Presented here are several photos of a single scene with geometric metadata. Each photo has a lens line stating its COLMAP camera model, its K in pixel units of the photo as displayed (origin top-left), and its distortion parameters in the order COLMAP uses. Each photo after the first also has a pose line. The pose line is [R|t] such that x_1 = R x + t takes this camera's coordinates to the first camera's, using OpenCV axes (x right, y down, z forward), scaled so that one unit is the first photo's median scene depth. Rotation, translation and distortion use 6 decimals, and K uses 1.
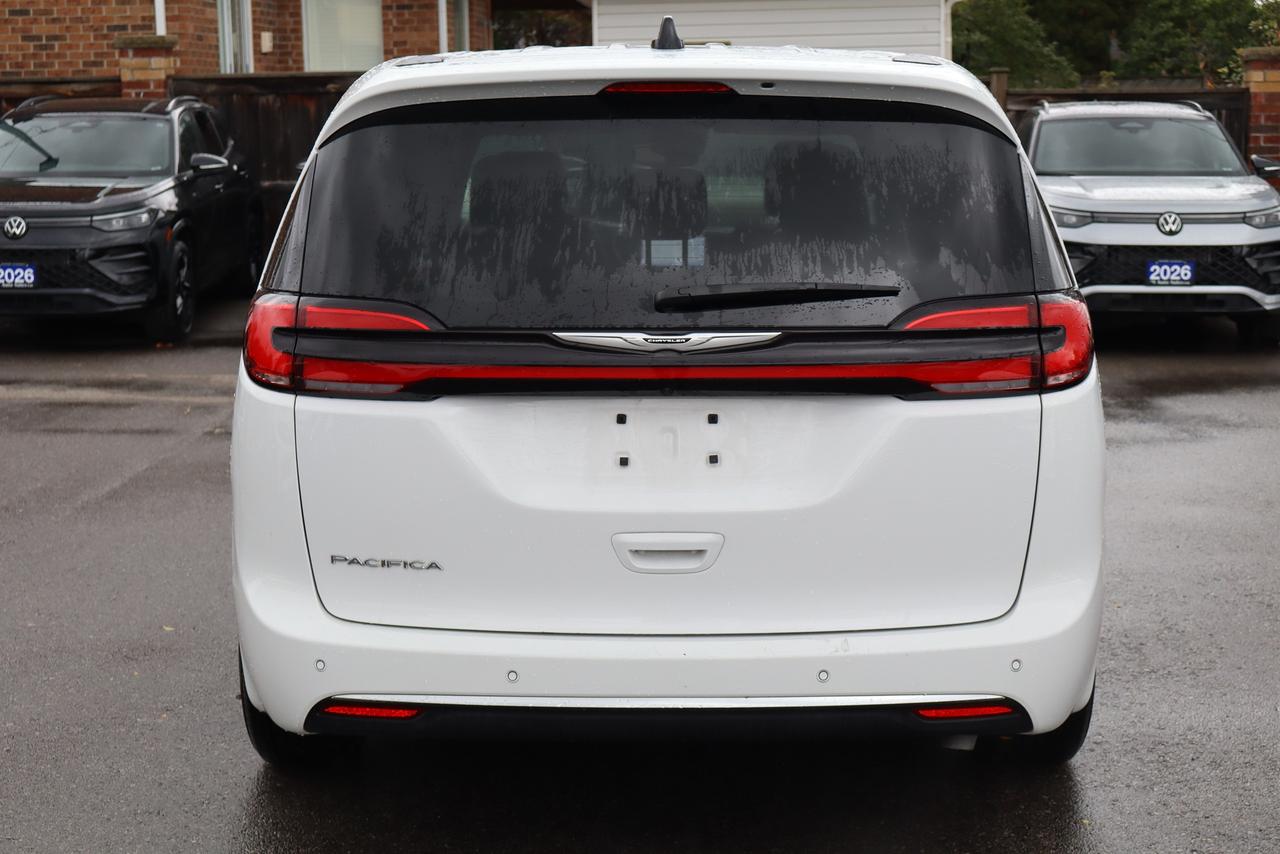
lens RADIAL K [[2187.9, 0, 640.0], [0, 2187.9, 427.0], [0, 0, 1]] dist [-0.001476, 0.022526]
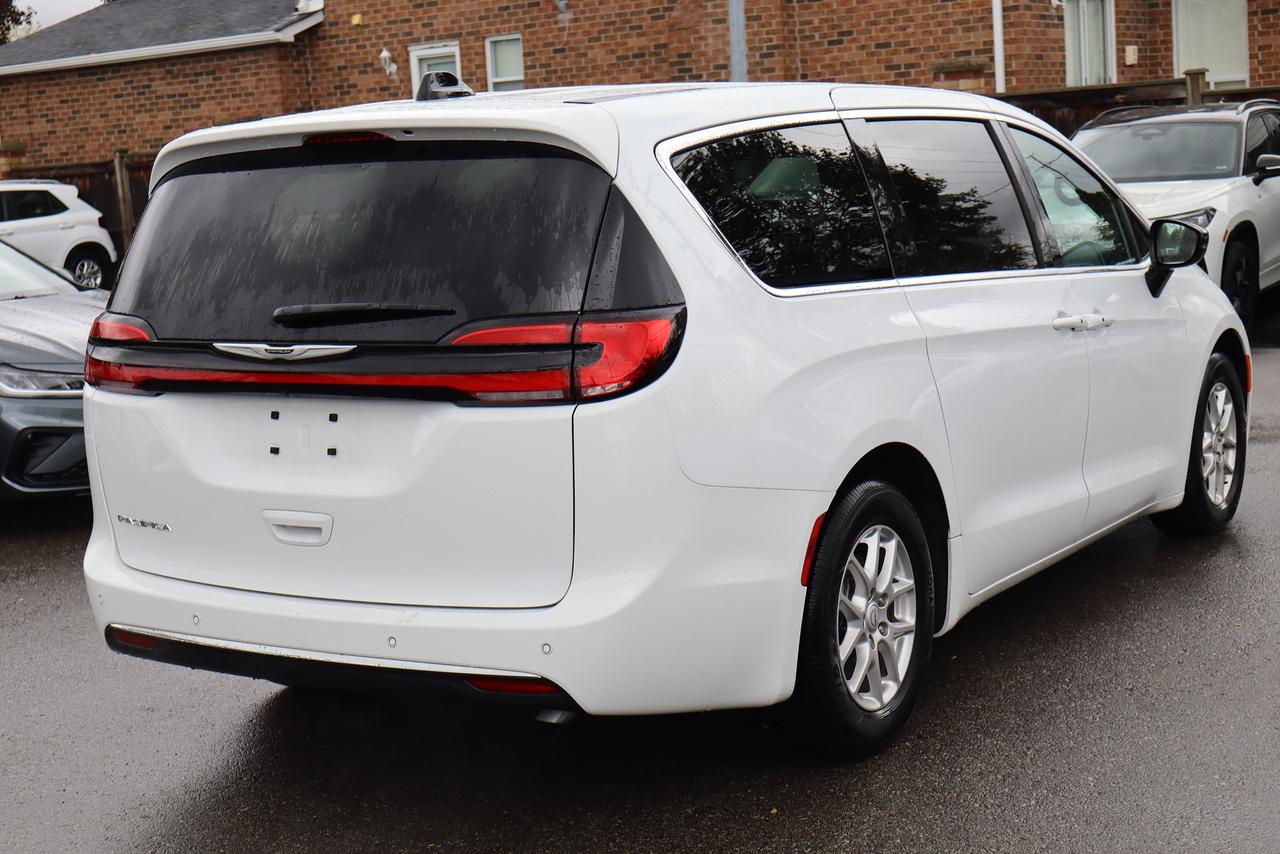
lens RADIAL K [[2026.9, 0, 640.0], [0, 2026.9, 427.0], [0, 0, 1]] dist [0.036243, -0.076504]
pose [[0.846131, 0.033530, -0.531919, 0.194078], [-0.028798, 0.999437, 0.017191, -0.005727], [0.532196, 0.000772, 0.846621, 0.040472]]
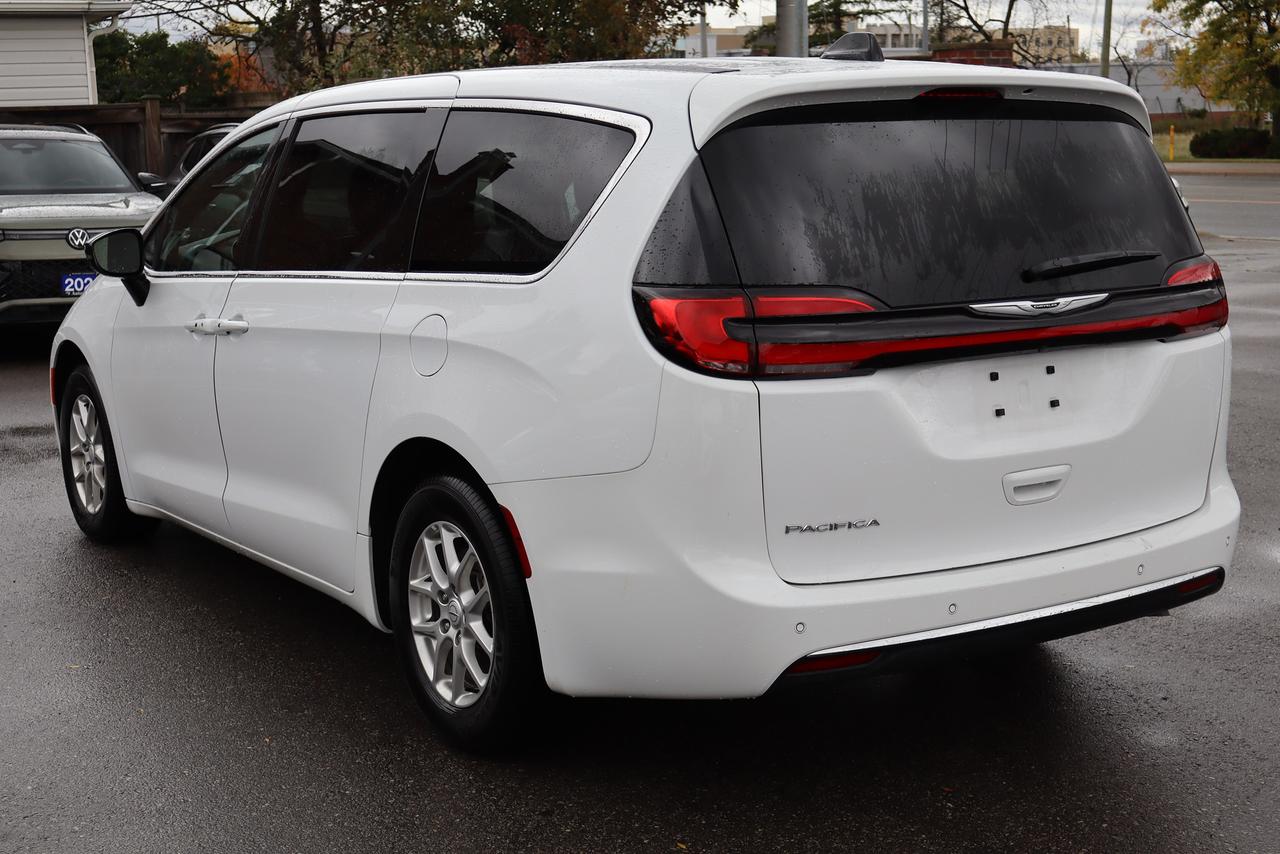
lens RADIAL K [[2019.7, 0, 640.0], [0, 2019.7, 427.0], [0, 0, 1]] dist [-0.181074, -0.008034]
pose [[0.832393, -0.098684, 0.545329, -0.192423], [0.097965, 0.994723, 0.030473, -0.007164], [-0.545459, 0.028058, 0.837668, 0.053404]]
